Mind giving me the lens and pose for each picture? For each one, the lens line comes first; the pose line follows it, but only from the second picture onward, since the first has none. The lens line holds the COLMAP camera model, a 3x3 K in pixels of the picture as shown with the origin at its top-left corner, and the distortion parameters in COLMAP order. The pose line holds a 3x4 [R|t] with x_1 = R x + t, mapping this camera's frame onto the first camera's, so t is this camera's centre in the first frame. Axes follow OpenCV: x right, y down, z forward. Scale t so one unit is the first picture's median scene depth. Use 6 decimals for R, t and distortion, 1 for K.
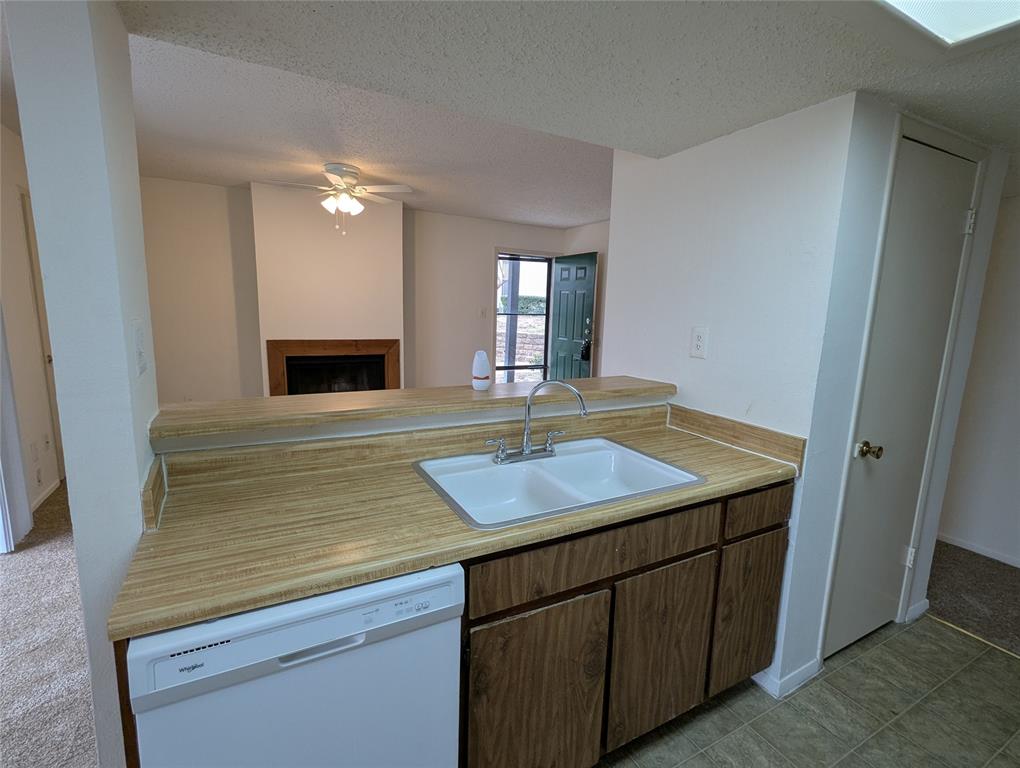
lens RADIAL K [[481.7, 0, 510.0], [0, 481.7, 384.0], [0, 0, 1]] dist [-0.005813, 0.001002]
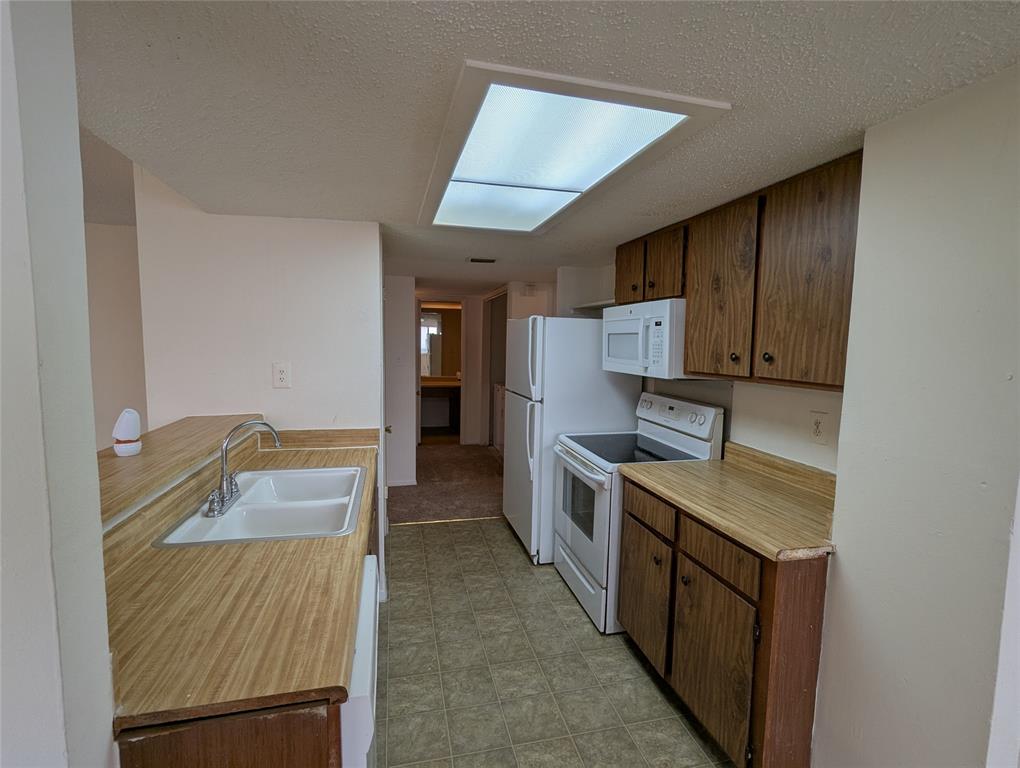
lens RADIAL K [[481.7, 0, 510.0], [0, 481.7, 384.0], [0, 0, 1]] dist [-0.005813, 0.001002]
pose [[0.254337, -0.111673, 0.960646, -0.795663], [0.154364, 0.985264, 0.073666, -0.081058], [-0.954717, 0.129554, 0.267828, 0.137354]]
